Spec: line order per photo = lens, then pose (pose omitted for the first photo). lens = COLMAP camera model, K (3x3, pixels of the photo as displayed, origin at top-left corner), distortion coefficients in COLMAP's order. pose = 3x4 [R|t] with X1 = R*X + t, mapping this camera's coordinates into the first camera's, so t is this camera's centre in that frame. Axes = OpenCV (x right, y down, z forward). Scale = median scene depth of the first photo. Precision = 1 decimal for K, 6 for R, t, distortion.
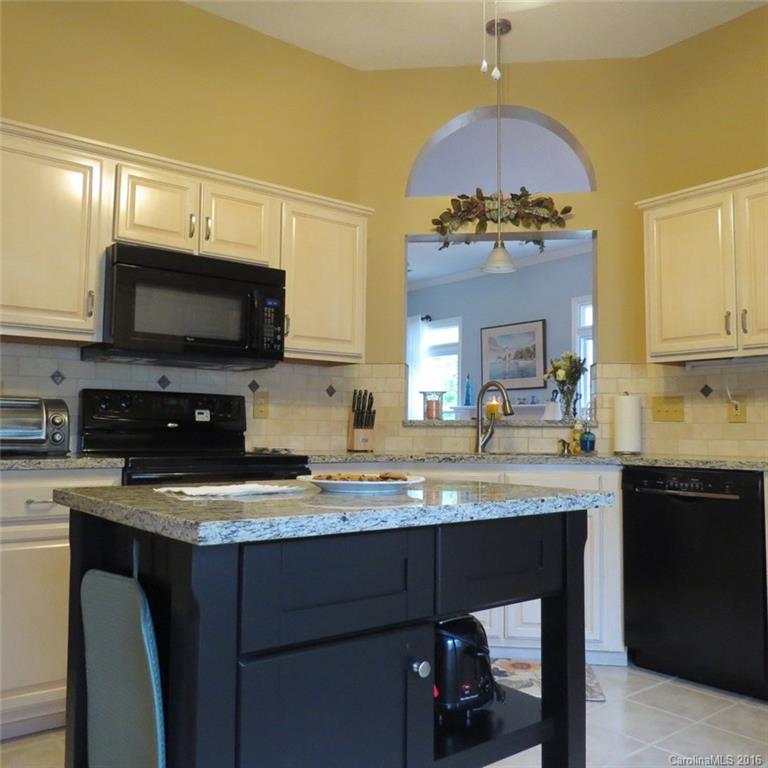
lens RADIAL K [[723.3, 0, 384.0], [0, 723.3, 384.0], [0, 0, 1]] dist [-0.020401, -0.010324]
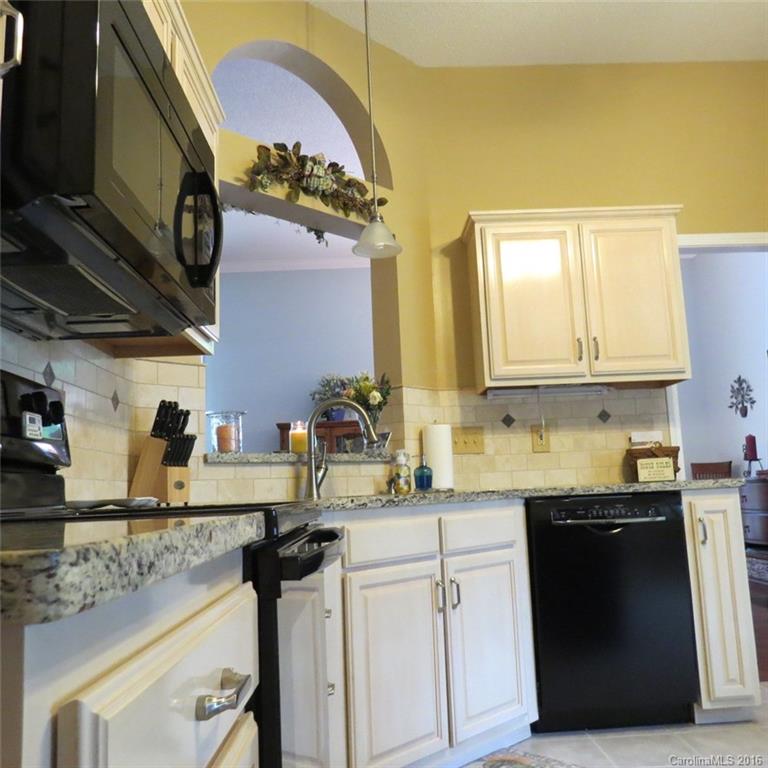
lens RADIAL K [[723.3, 0, 384.0], [0, 723.3, 384.0], [0, 0, 1]] dist [-0.020401, -0.010324]
pose [[0.613201, 0.077917, 0.786075, -0.413167], [-0.004358, 0.995442, -0.095270, 0.052783], [-0.789915, 0.054994, 0.610745, 0.526184]]
